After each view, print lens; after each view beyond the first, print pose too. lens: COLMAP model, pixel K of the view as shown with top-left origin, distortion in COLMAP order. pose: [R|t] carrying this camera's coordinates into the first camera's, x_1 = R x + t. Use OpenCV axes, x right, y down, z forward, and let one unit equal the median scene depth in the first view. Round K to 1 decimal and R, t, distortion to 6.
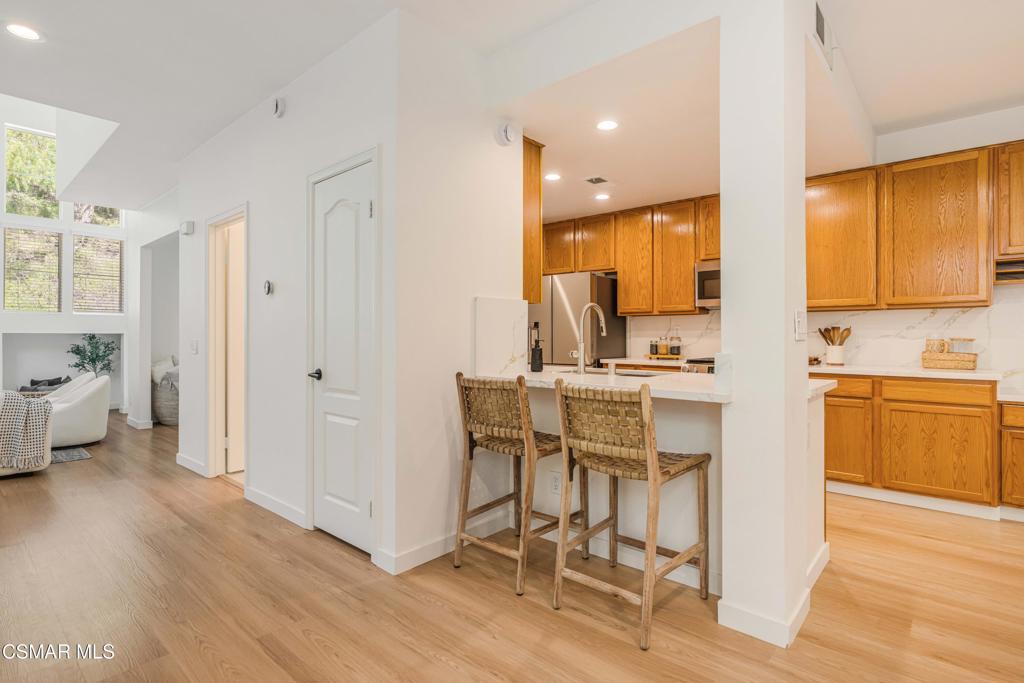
lens RADIAL K [[503.7, 0, 511.9], [0, 503.7, 333.8], [0, 0, 1]] dist [-0.000500, 0.000313]
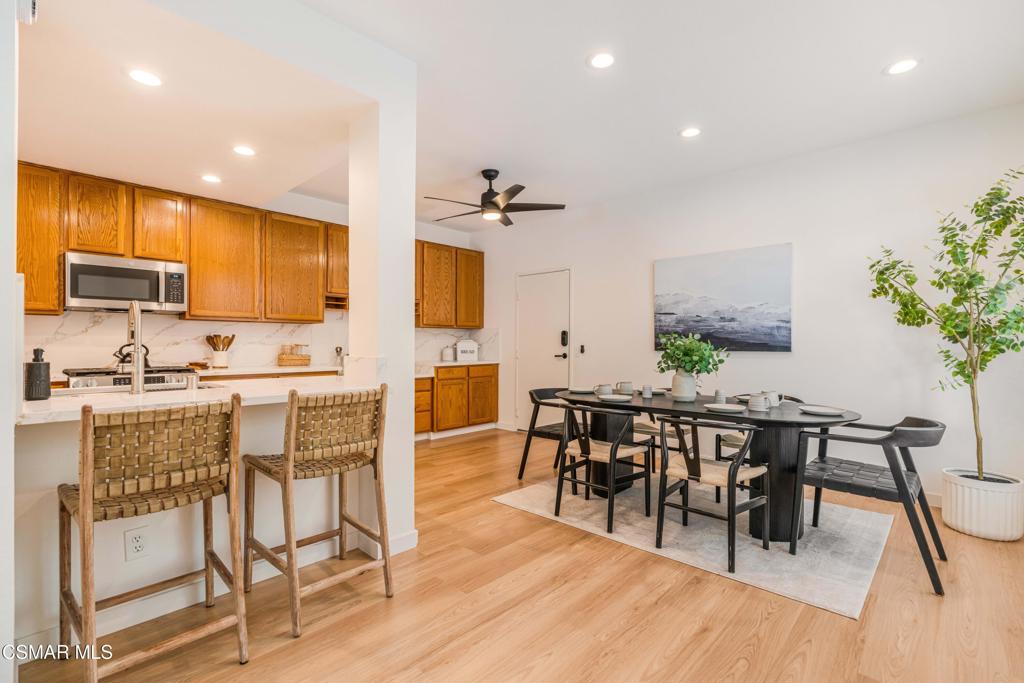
lens RADIAL K [[468.4, 0, 512.6], [0, 468.4, 338.3], [0, 0, 1]] dist [-0.003431, -0.000093]
pose [[0.032757, 0.010205, 0.999411, -0.468926], [-0.008005, 0.999918, -0.009948, -0.000736], [-0.999431, -0.007674, 0.032836, 0.351983]]
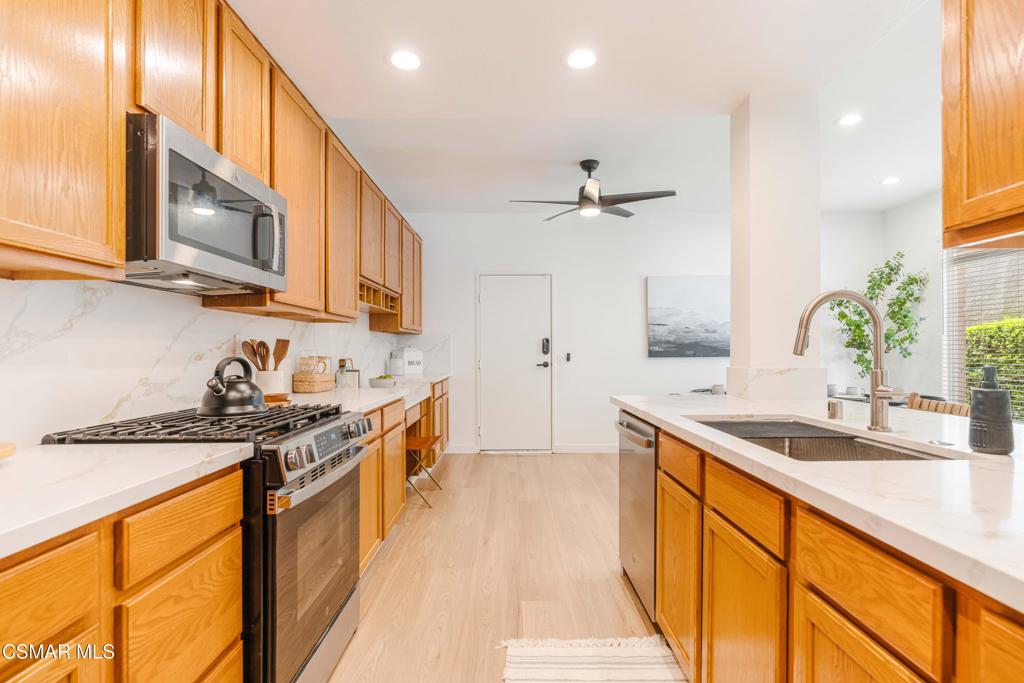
lens RADIAL K [[486.7, 0, 516.3], [0, 486.7, 347.1], [0, 0, 1]] dist [-0.002102, -0.000258]
pose [[-0.665132, 0.007573, 0.746687, 0.009152], [-0.000006, 0.999949, -0.010147, 0.000951], [-0.746726, -0.006754, -0.665098, 1.353757]]
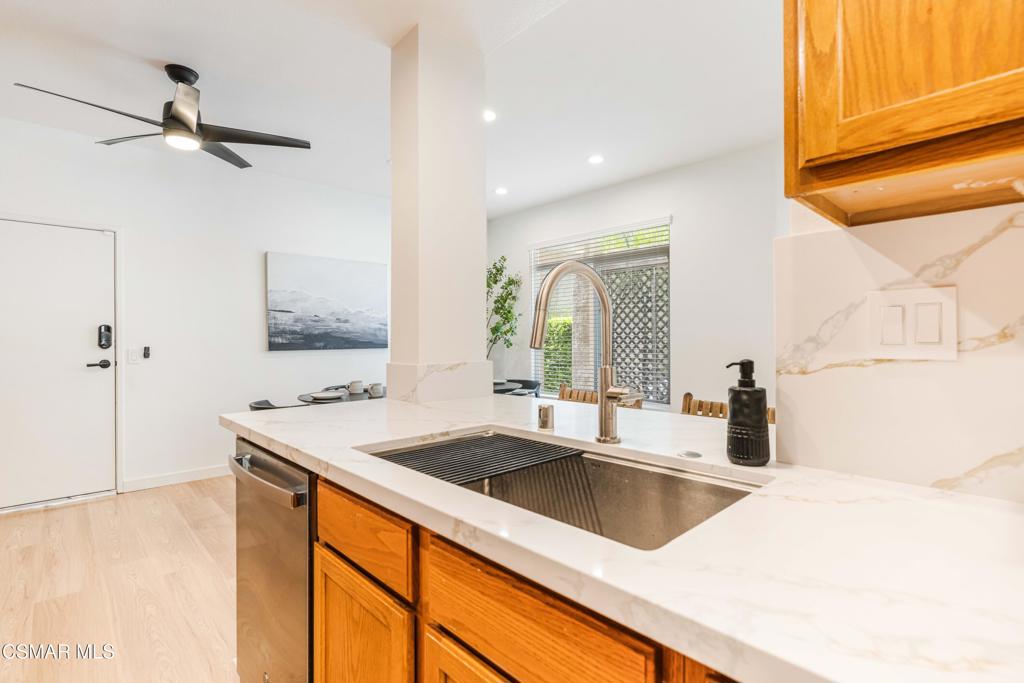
lens RADIAL K [[480.5, 0, 509.3], [0, 480.5, 339.4], [0, 0, 1]] dist [-0.006570, -0.000114]
pose [[-0.995282, 0.006538, 0.096805, 0.147949], [0.006008, 0.999965, -0.005761, -0.000740], [-0.096840, -0.005152, -0.995287, 1.181947]]
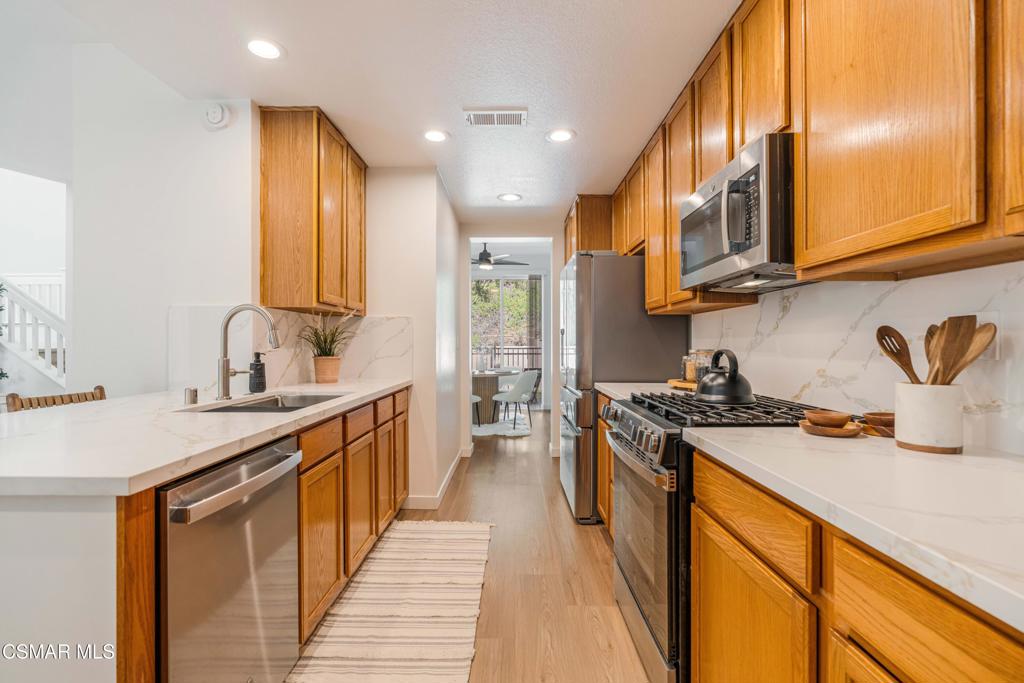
lens RADIAL K [[471.3, 0, 512.0], [0, 471.3, 341.5], [0, 0, 1]] dist [-0.000245, 0.000356]
pose [[0.655167, -0.004236, -0.755472, 0.802480], [0.004738, 0.999988, -0.001498, -0.003103], [0.755469, -0.002598, 0.655179, 0.729527]]
